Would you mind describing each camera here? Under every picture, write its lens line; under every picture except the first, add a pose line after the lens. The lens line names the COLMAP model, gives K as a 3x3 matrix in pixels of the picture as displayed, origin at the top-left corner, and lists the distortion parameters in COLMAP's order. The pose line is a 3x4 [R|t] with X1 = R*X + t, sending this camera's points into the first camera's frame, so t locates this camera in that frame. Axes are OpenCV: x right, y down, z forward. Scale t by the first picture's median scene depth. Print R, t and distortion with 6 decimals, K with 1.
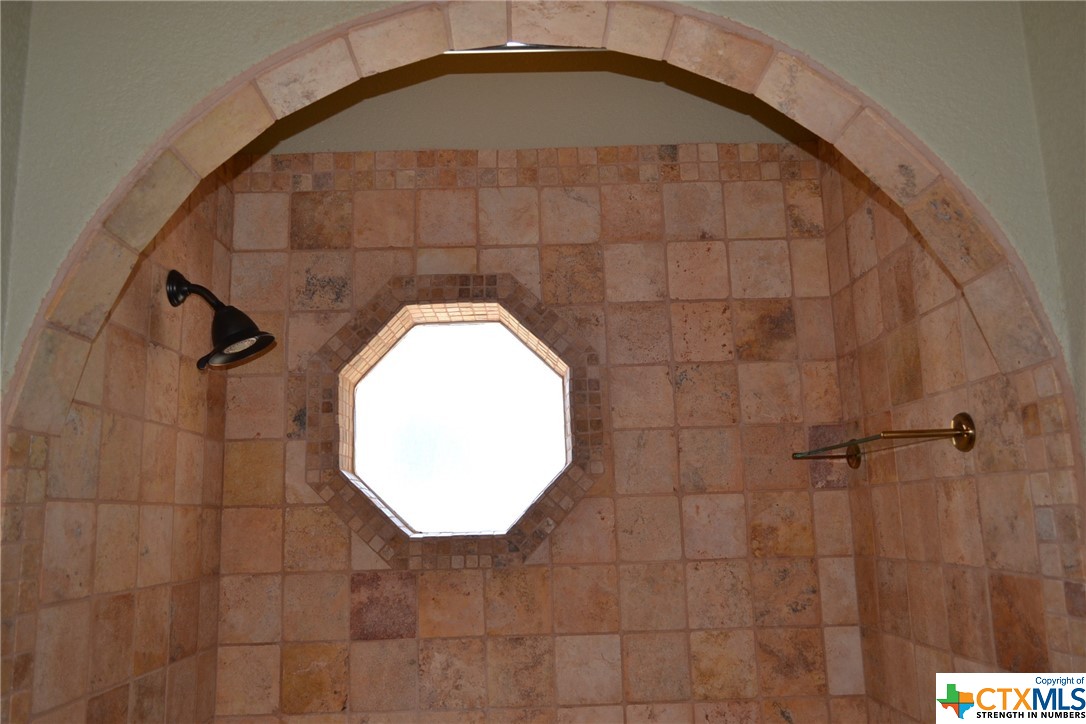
lens RADIAL K [[856.4, 0, 544.0], [0, 856.4, 364.4], [0, 0, 1]] dist [-0.008643, -0.003230]
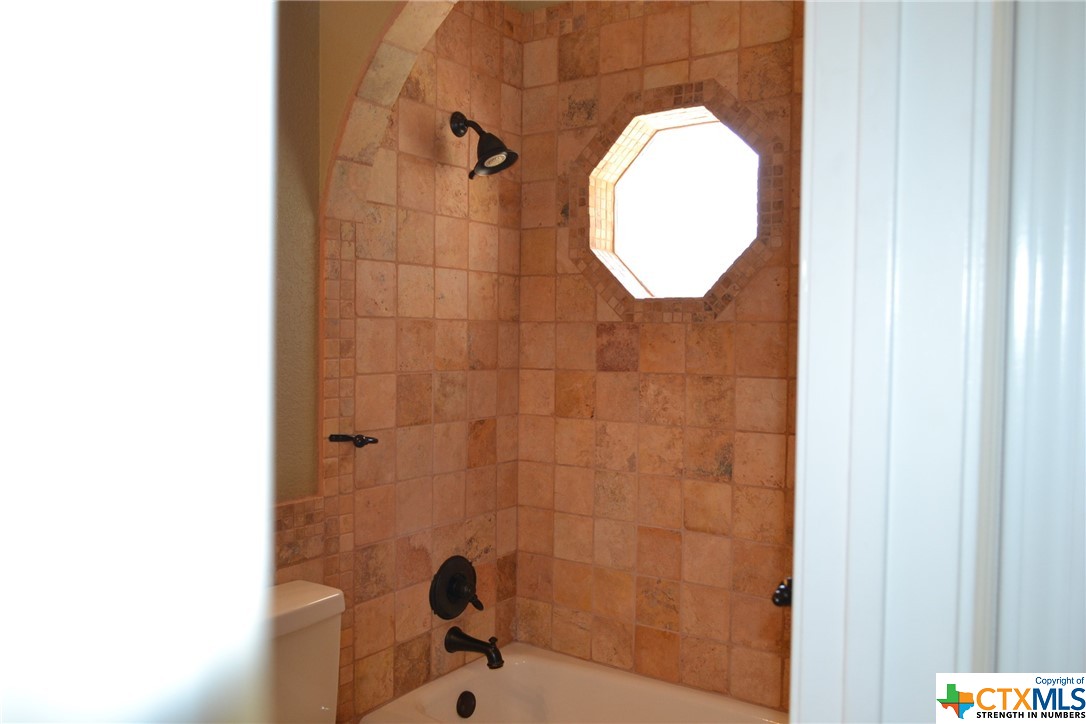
lens RADIAL K [[856.4, 0, 540.1], [0, 856.4, 362.4], [0, 0, 1]] dist [-0.008643, -0.003230]
pose [[0.813781, 0.055465, -0.578519, 0.497602], [0.069974, 0.978843, 0.192276, 0.034561], [0.576943, -0.196952, 0.792683, -0.153122]]
